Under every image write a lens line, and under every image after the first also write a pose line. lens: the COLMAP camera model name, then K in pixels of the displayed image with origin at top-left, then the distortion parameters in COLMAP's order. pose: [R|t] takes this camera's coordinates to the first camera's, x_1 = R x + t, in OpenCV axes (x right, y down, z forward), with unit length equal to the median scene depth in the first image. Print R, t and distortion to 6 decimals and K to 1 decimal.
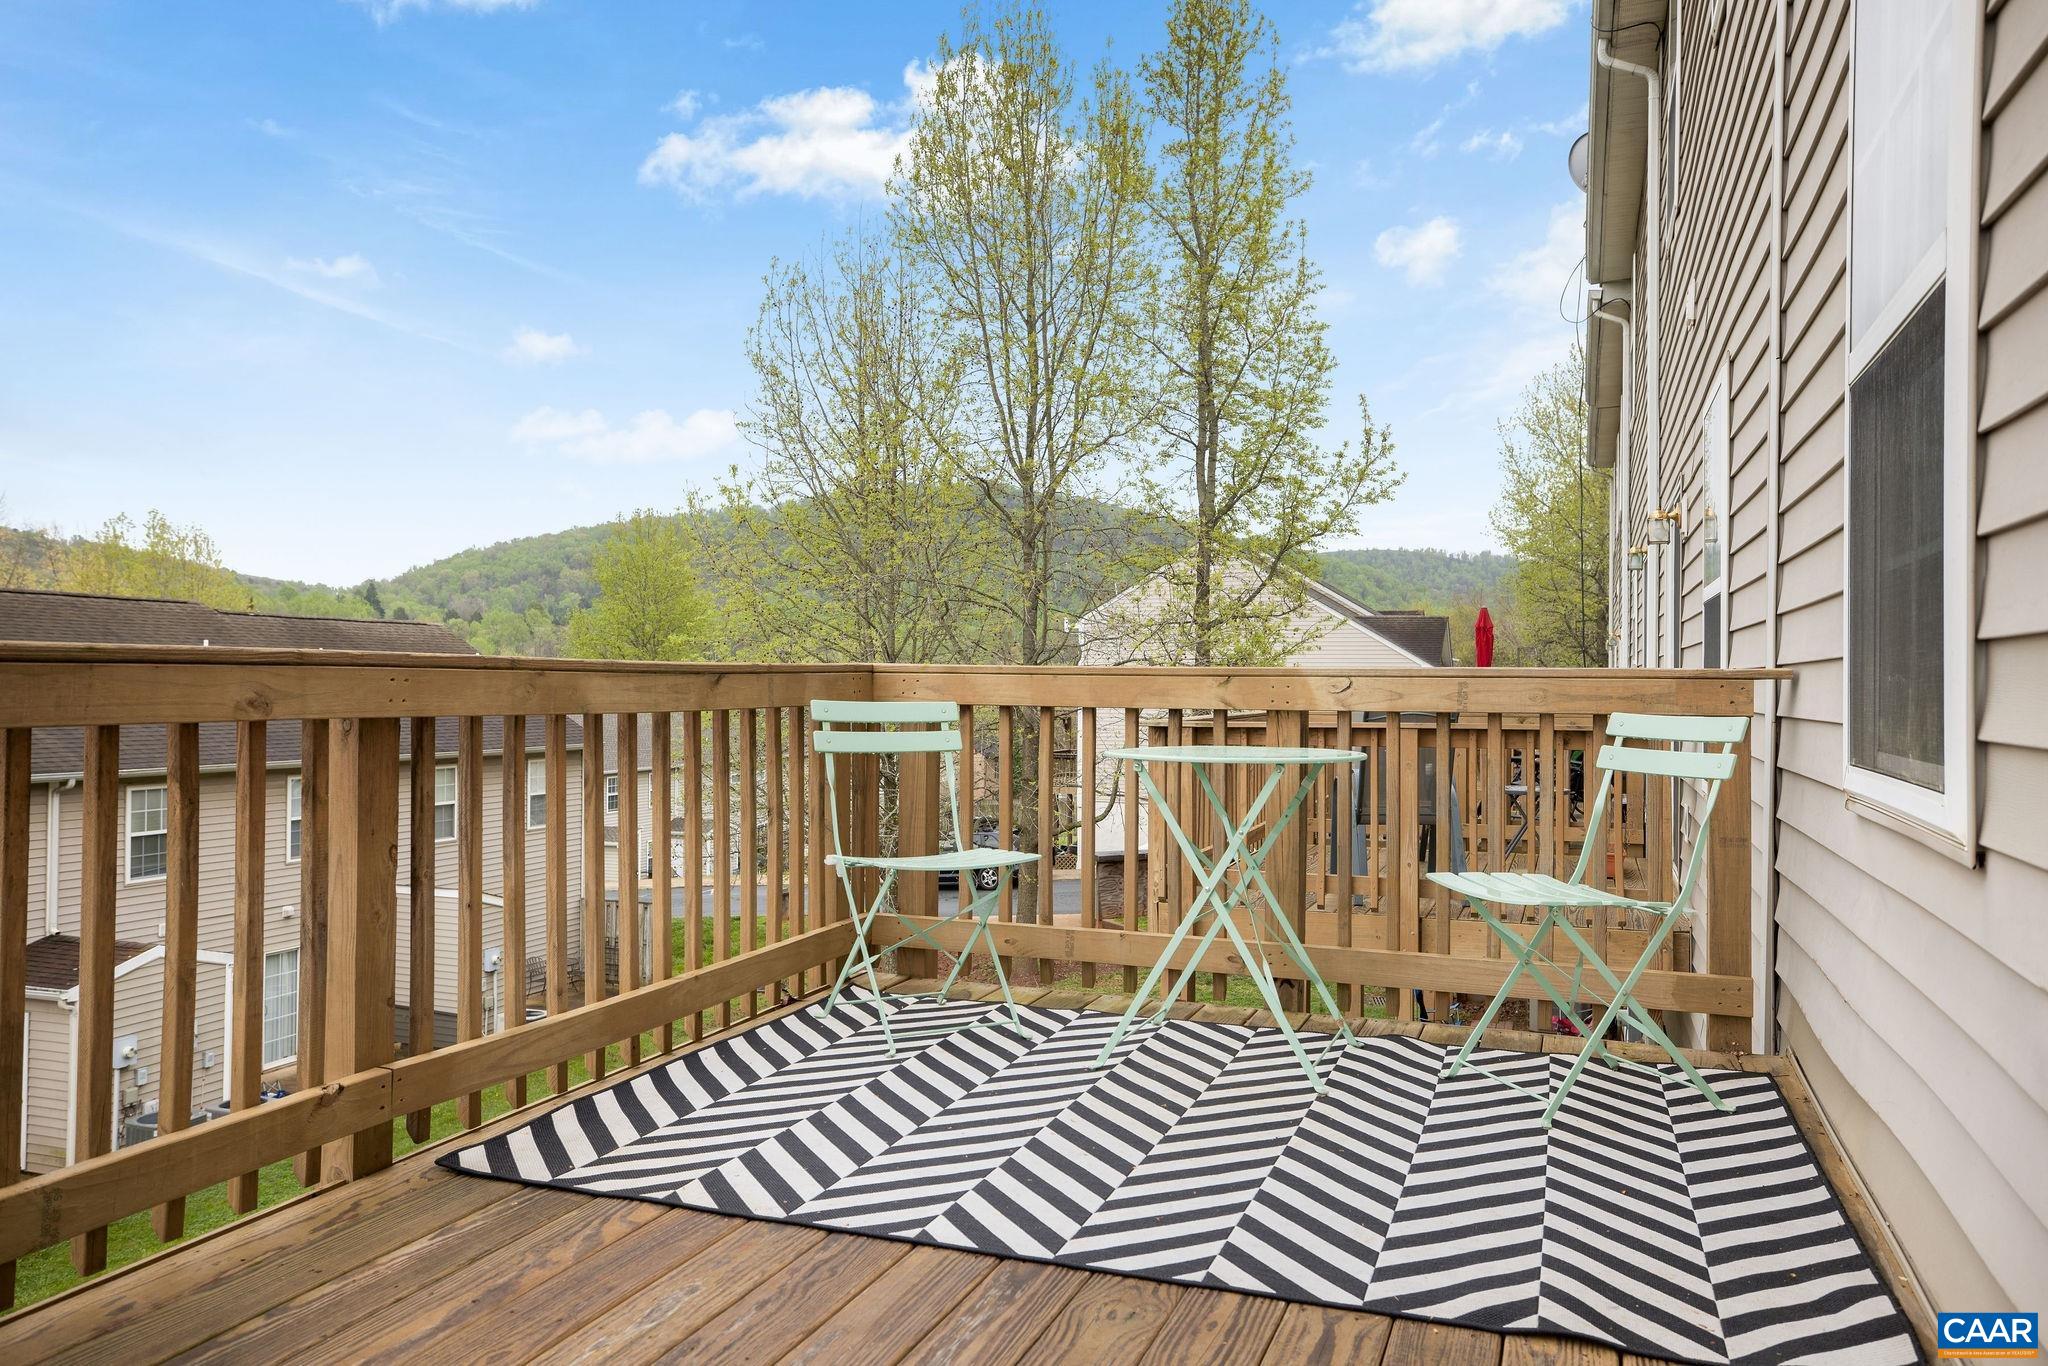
lens RADIAL K [[1480.4, 0, 1024.0], [0, 1480.4, 682.3], [0, 0, 1]] dist [0.010681, 0.013723]
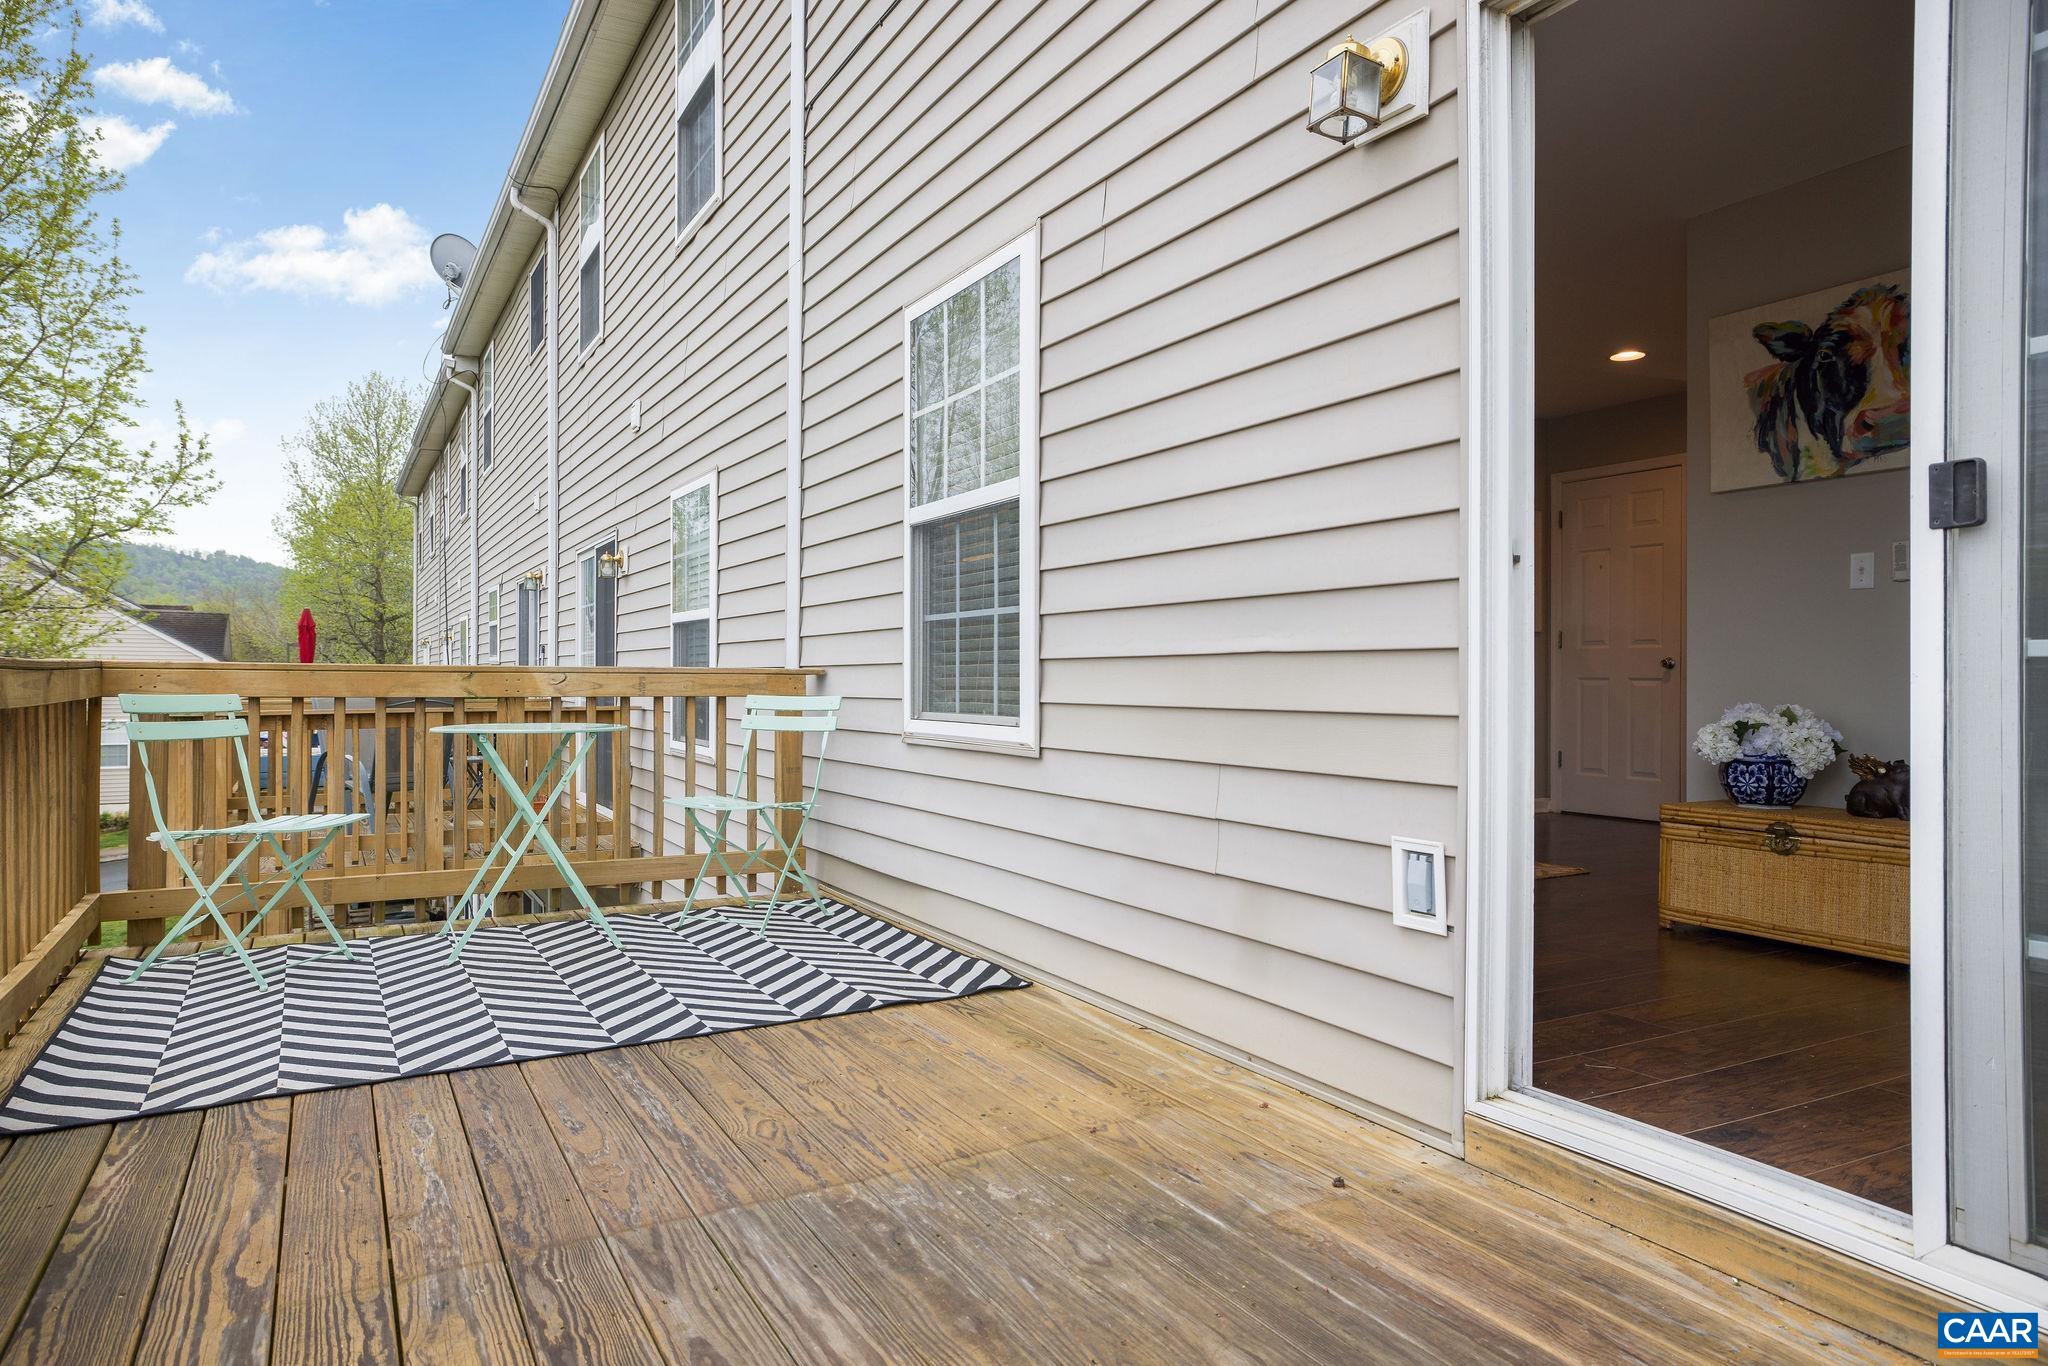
lens RADIAL K [[1214.3, 0, 1021.0], [0, 1214.3, 680.2], [0, 0, 1]] dist [0.020830, 0.000948]
pose [[0.634682, -0.004894, 0.772758, -0.394197], [0.001053, 0.999984, 0.005468, -0.002244], [-0.772773, -0.002656, 0.634677, -0.083435]]
